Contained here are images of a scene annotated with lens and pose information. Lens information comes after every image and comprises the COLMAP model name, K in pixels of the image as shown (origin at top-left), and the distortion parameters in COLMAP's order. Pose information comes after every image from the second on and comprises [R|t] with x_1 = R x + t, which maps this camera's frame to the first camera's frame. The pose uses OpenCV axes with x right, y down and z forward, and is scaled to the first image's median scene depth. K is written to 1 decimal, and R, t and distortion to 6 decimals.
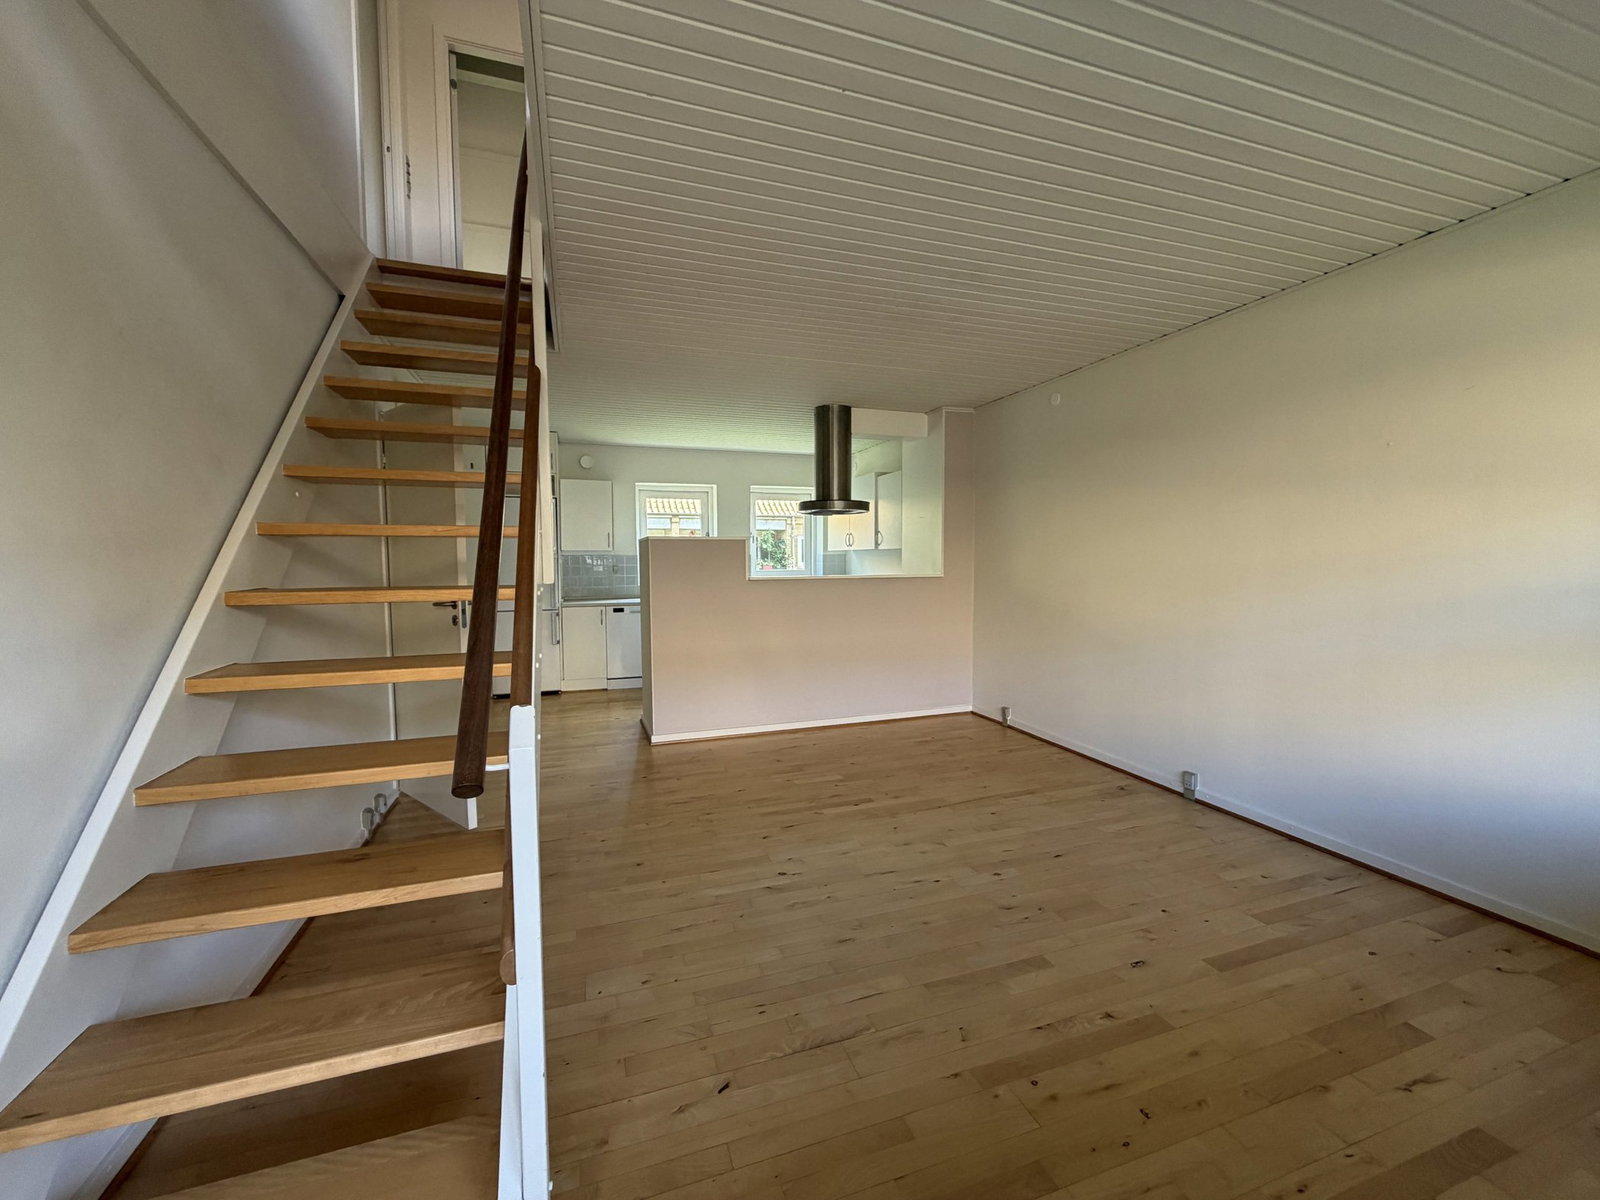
lens RADIAL K [[638.1, 0, 793.8], [0, 638.1, 597.8], [0, 0, 1]] dist [0.001684, -0.000395]
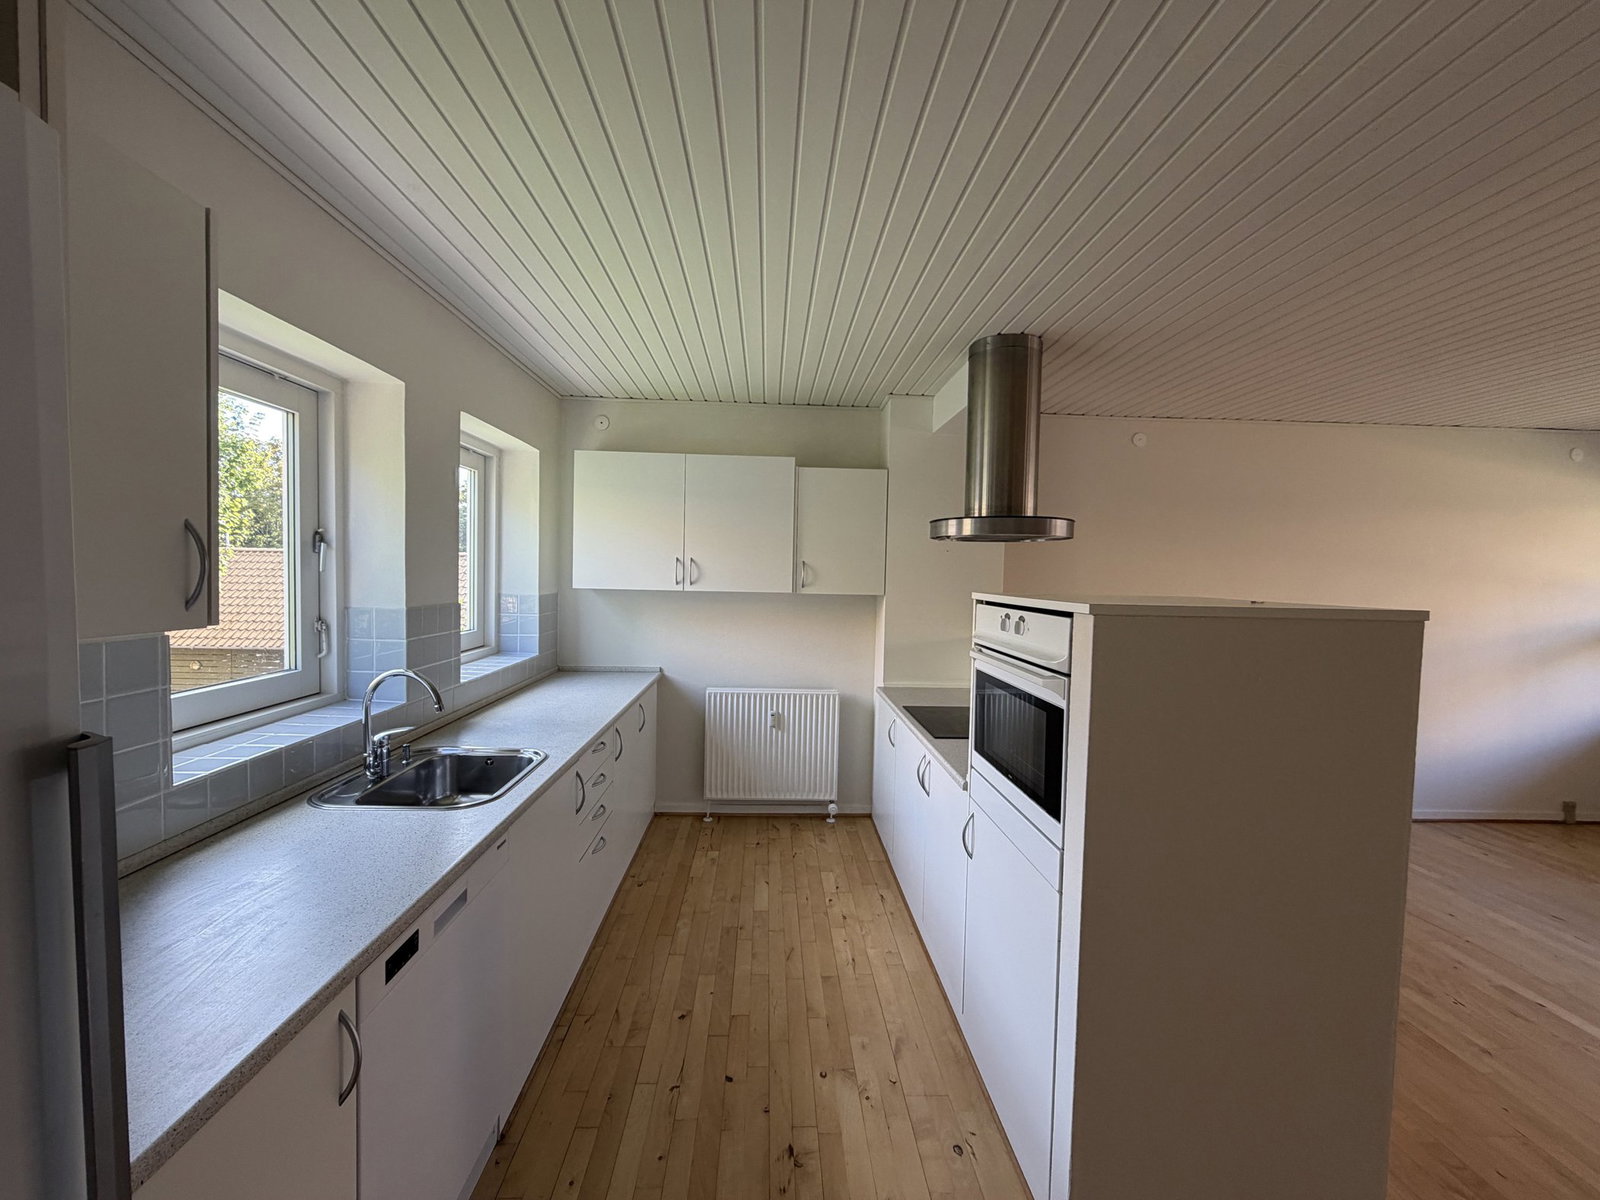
lens RADIAL K [[638.1, 0, 793.8], [0, 638.1, 597.8], [0, 0, 1]] dist [0.001684, -0.000395]
pose [[0.282274, -0.026700, 0.958962, -0.674671], [0.036203, 0.999197, 0.017164, -0.133325], [-0.958650, 0.029873, 0.283014, 1.361487]]
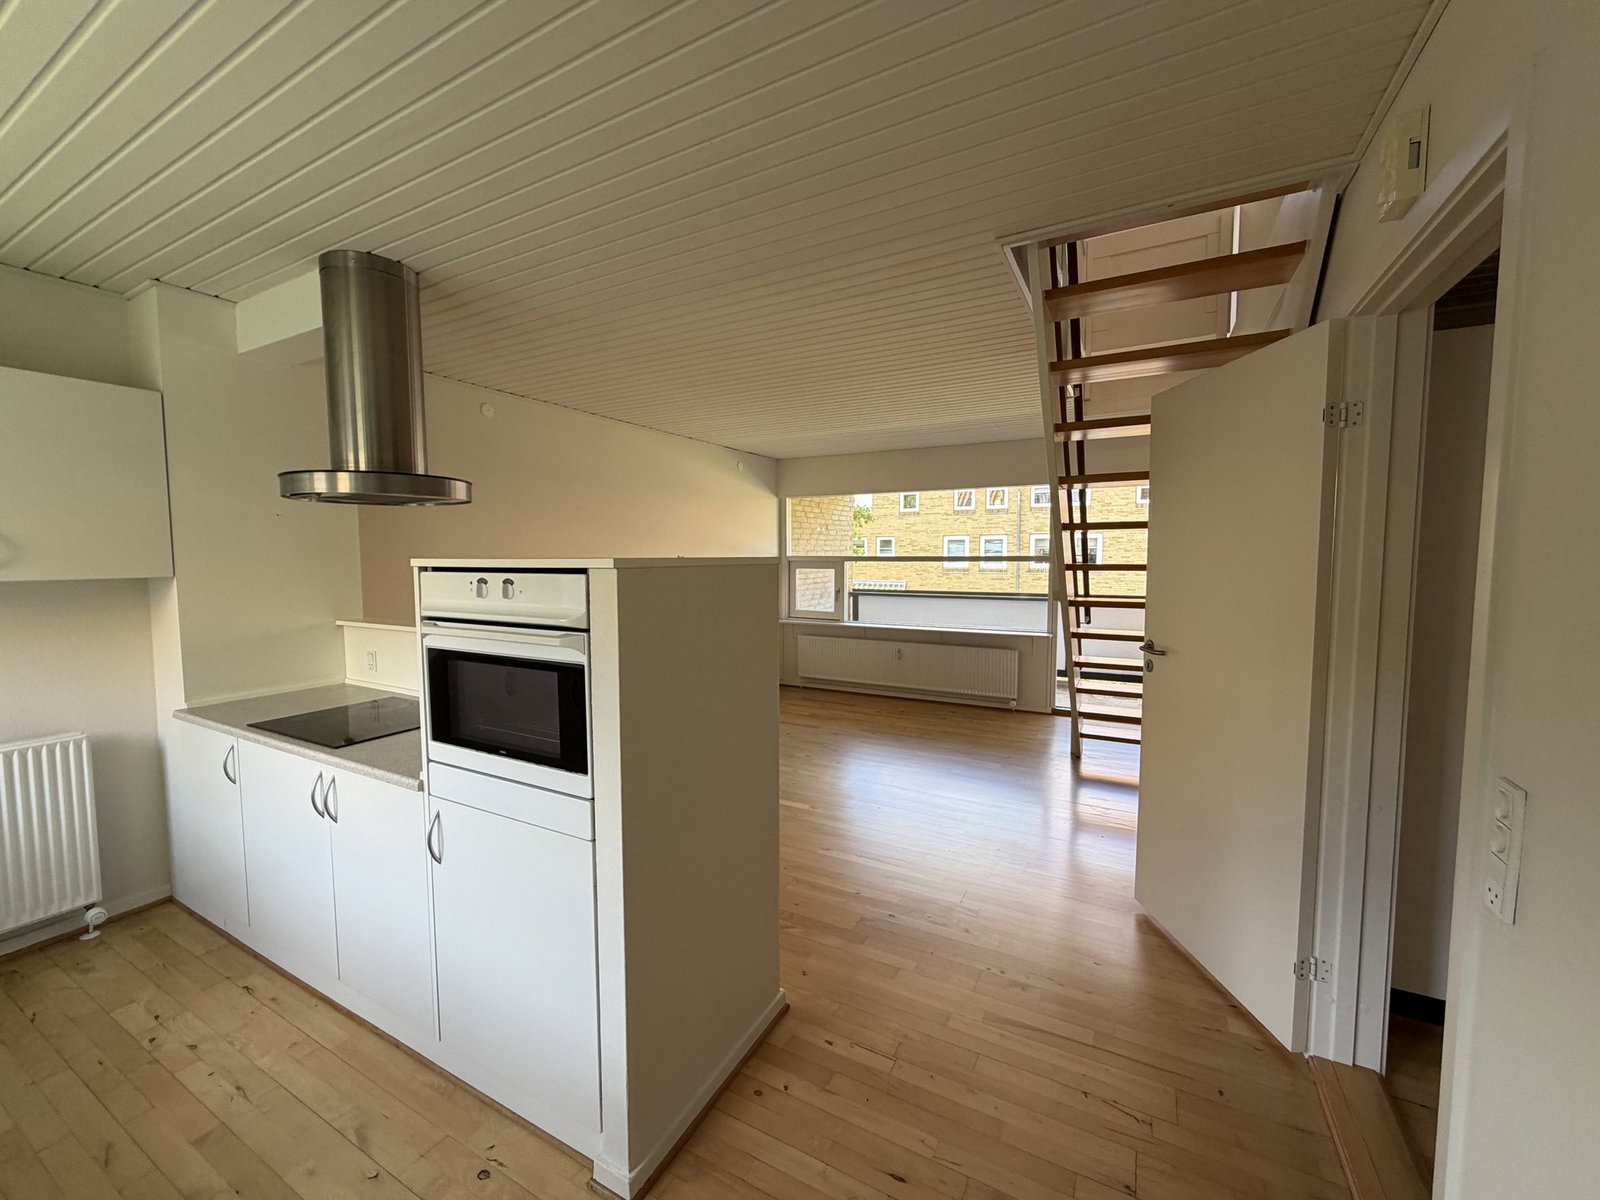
lens RADIAL K [[634.8, 0, 803.4], [0, 634.8, 597.4], [0, 0, 1]] dist [-0.007148, 0.000382]
pose [[-0.683056, -0.040738, 0.729229, -0.638970], [0.052926, 0.993057, 0.105051, -0.128758], [-0.728446, 0.110351, -0.676158, 1.464820]]
